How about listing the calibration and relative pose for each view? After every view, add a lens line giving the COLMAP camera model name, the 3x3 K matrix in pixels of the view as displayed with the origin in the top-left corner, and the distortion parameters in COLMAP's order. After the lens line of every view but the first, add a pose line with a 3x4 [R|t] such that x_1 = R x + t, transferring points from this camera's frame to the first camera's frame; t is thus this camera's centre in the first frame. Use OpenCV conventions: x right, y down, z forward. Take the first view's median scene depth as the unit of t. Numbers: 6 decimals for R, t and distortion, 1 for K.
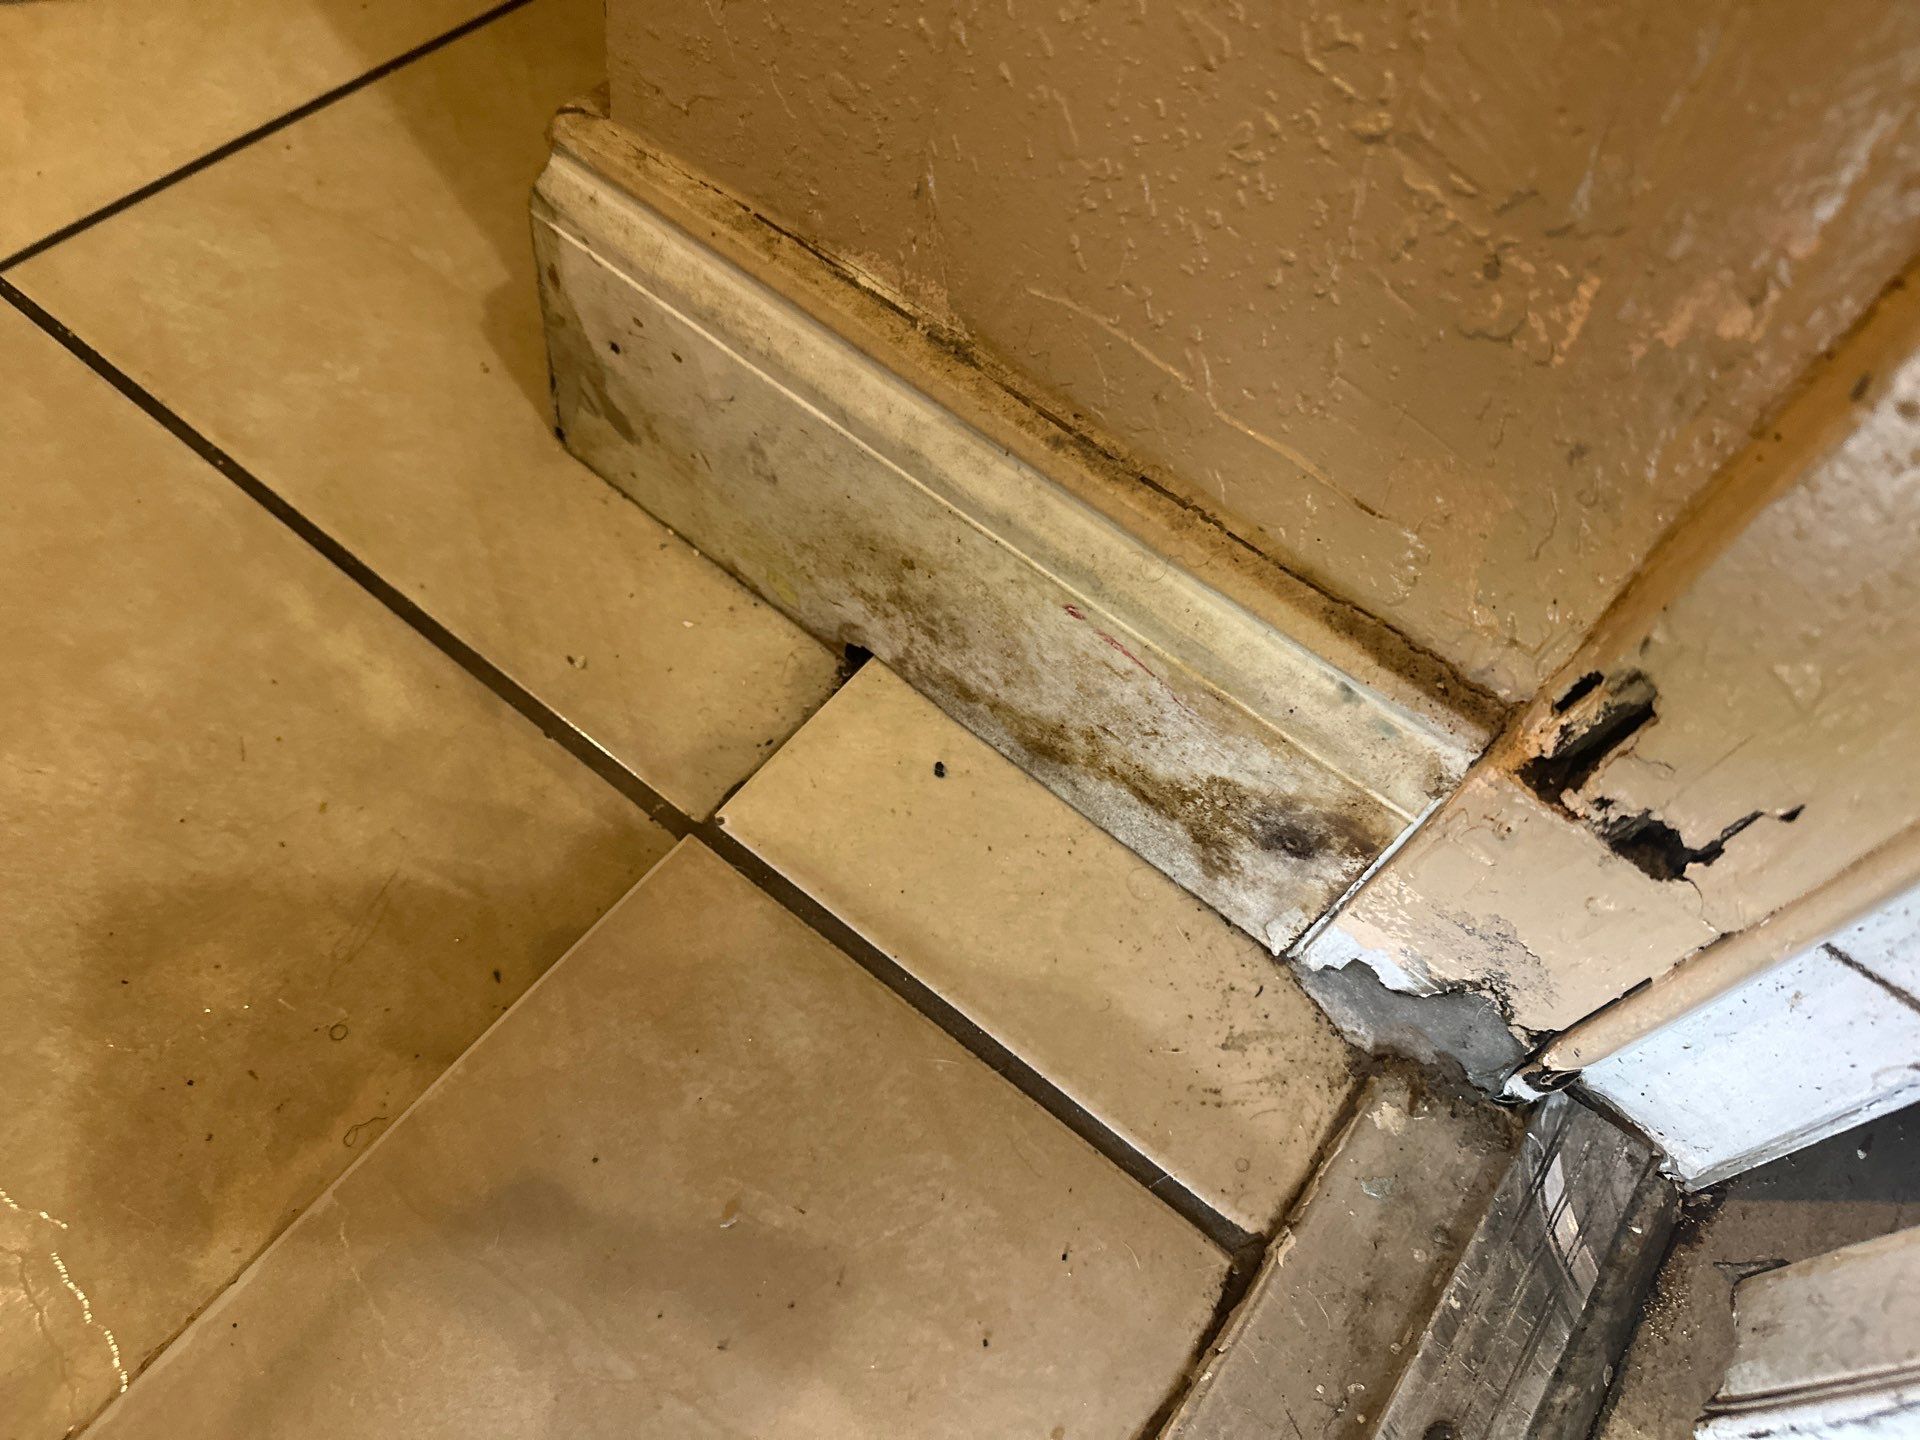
lens RADIAL K [[1456.0, 0, 964.7], [0, 1456.0, 723.0], [0, 0, 1]] dist [0.016555, -0.006900]
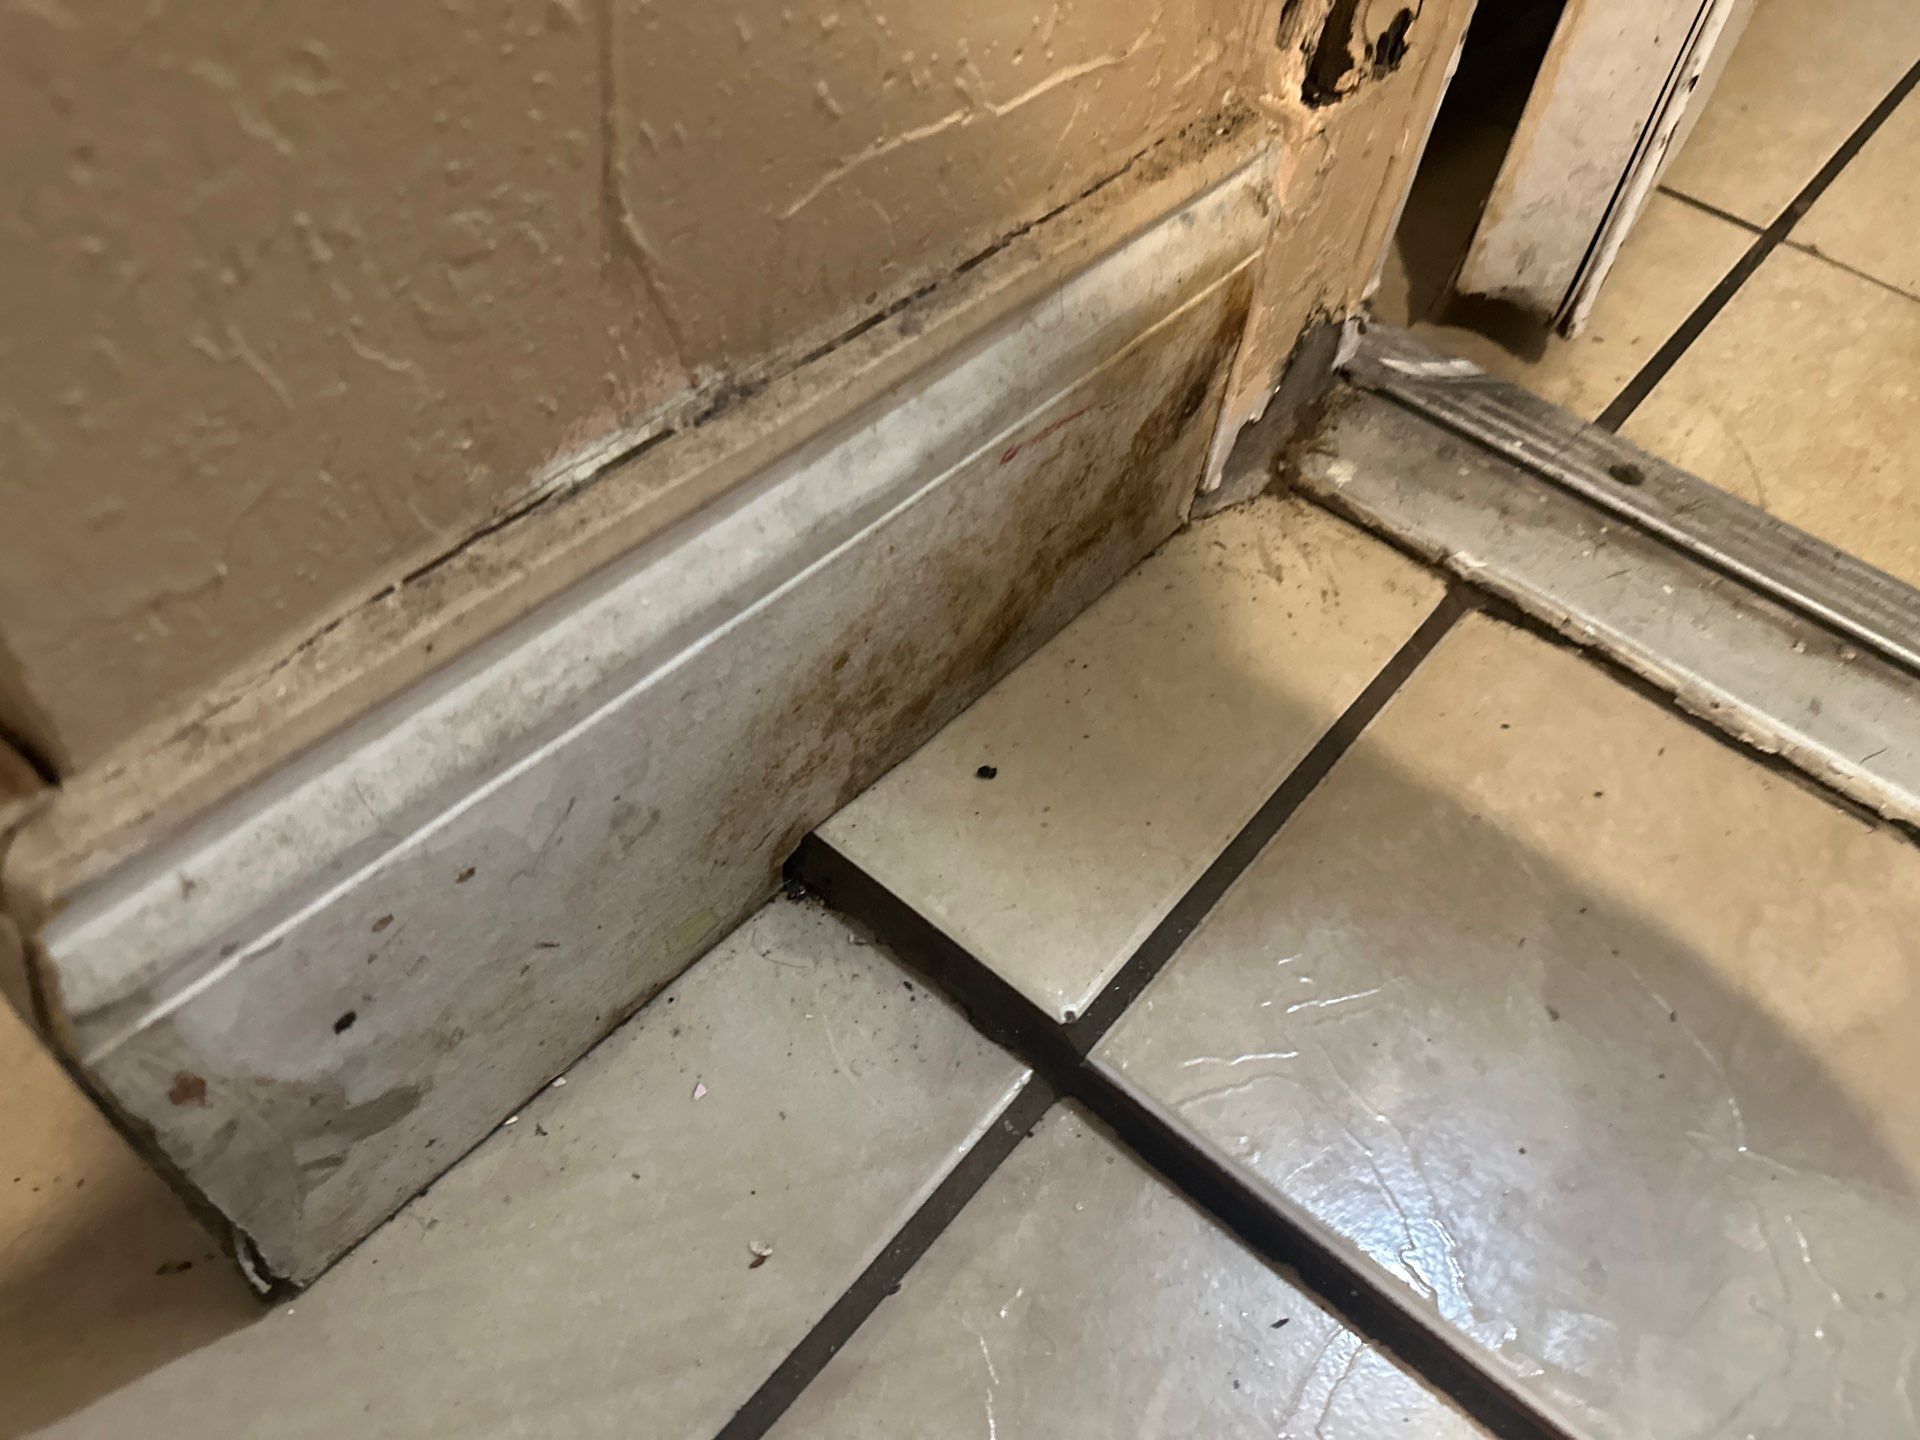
lens RADIAL K [[1456.0, 0, 968.4], [0, 1456.0, 719.1], [0, 0, 1]] dist [0.016555, -0.006900]
pose [[0.042896, -0.833146, 0.551388, -0.500892], [0.790621, 0.365717, 0.491090, -0.439068], [-0.610802, 0.414872, 0.674390, 0.501659]]
